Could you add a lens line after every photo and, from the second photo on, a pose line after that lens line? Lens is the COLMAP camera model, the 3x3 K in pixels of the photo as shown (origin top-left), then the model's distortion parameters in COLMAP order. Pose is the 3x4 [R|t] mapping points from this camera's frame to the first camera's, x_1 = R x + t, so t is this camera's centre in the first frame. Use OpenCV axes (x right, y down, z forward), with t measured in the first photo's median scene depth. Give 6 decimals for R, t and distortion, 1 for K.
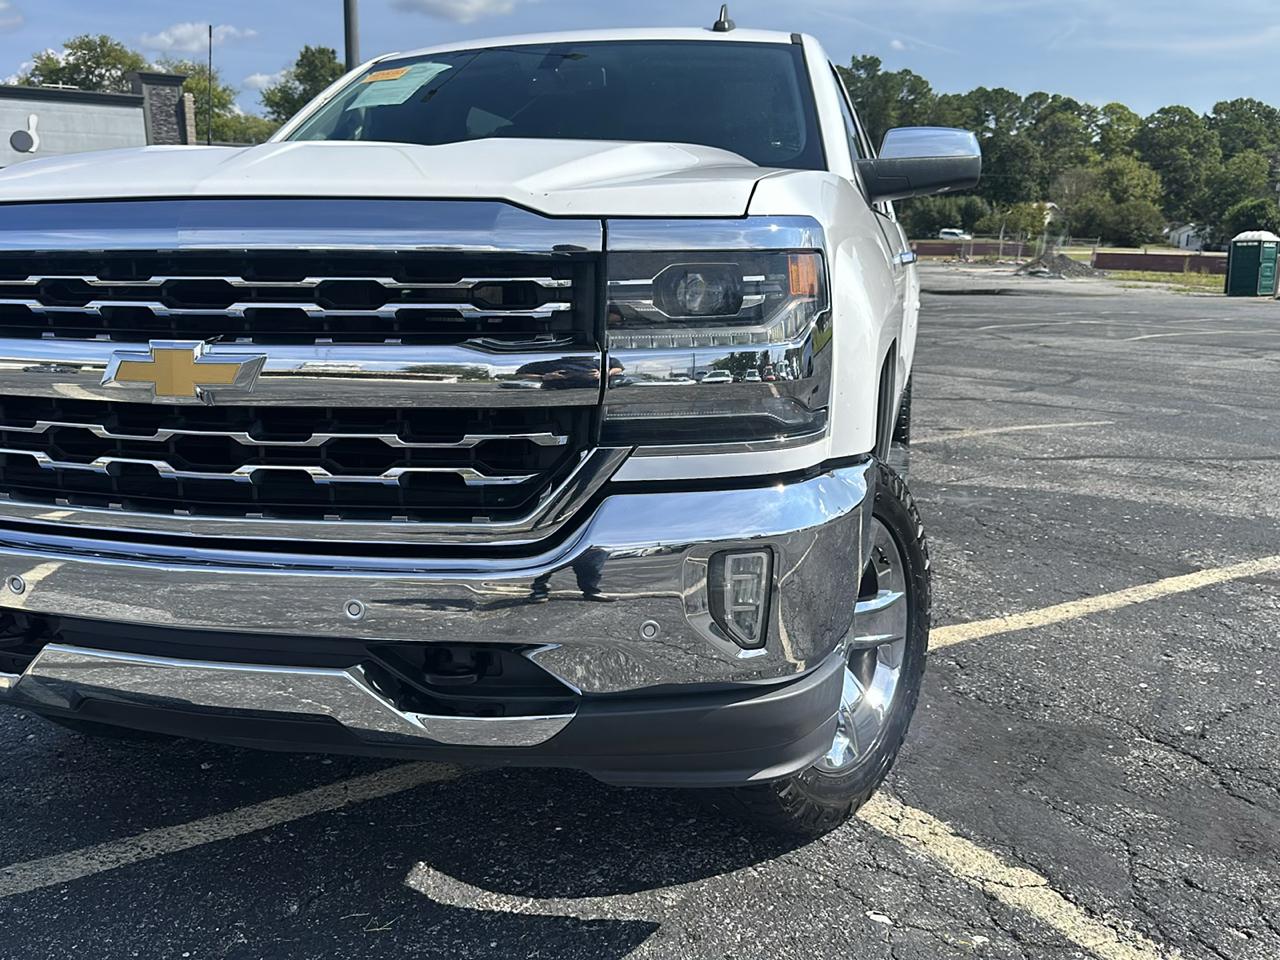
lens RADIAL K [[1257.1, 0, 646.9], [0, 1257.1, 480.2], [0, 0, 1]] dist [0.010572, 0.000000]
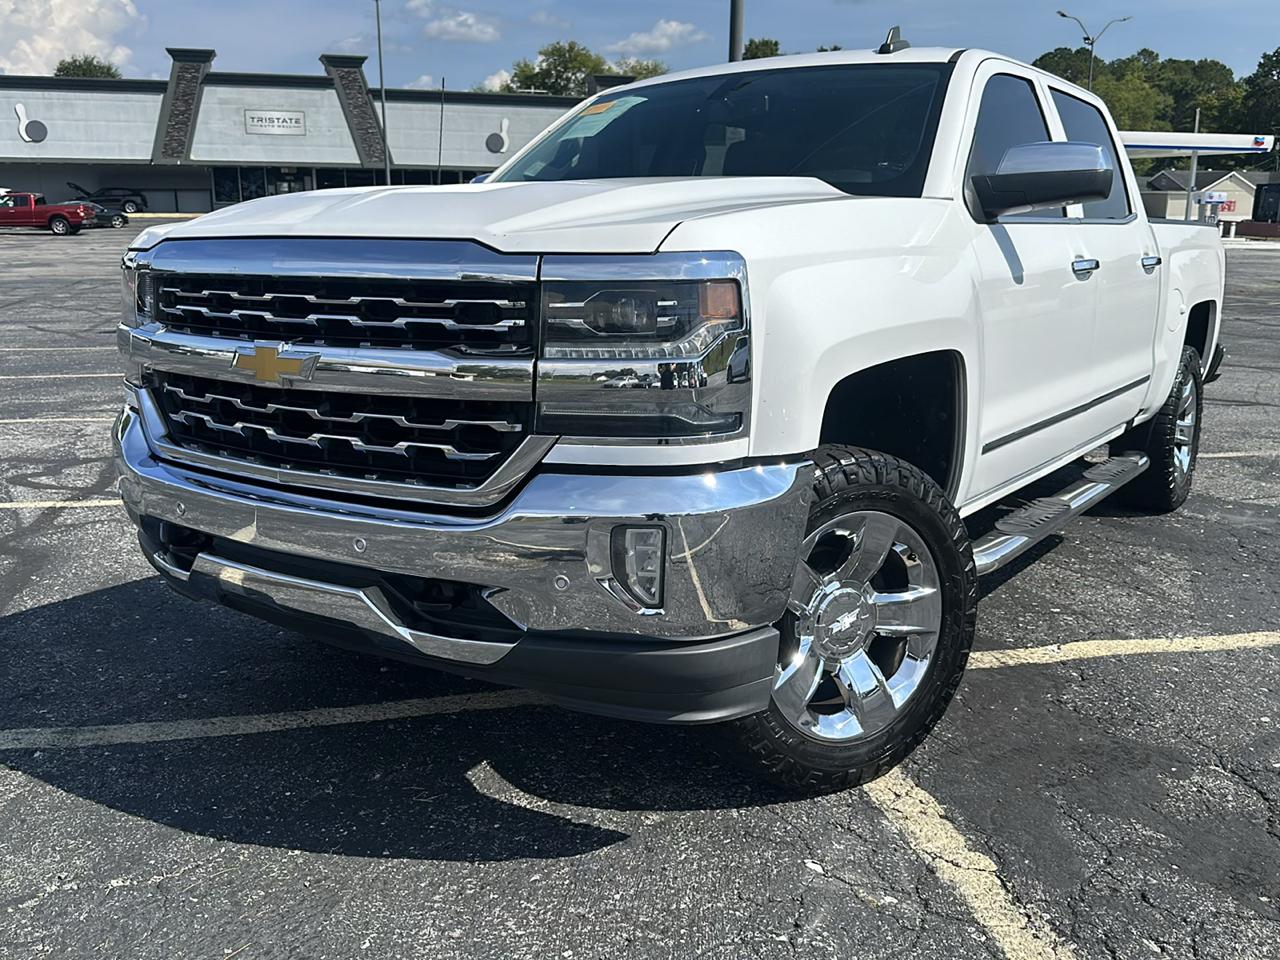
lens RADIAL K [[1293.9, 0, 636.2], [0, 1293.9, 485.6], [0, 0, 1]] dist [0.036666, 0.000000]
pose [[0.922043, 0.071081, -0.380504, 0.459362], [-0.065515, 0.997470, 0.027578, -0.014901], [0.381502, -0.000499, 0.924368, -0.138614]]
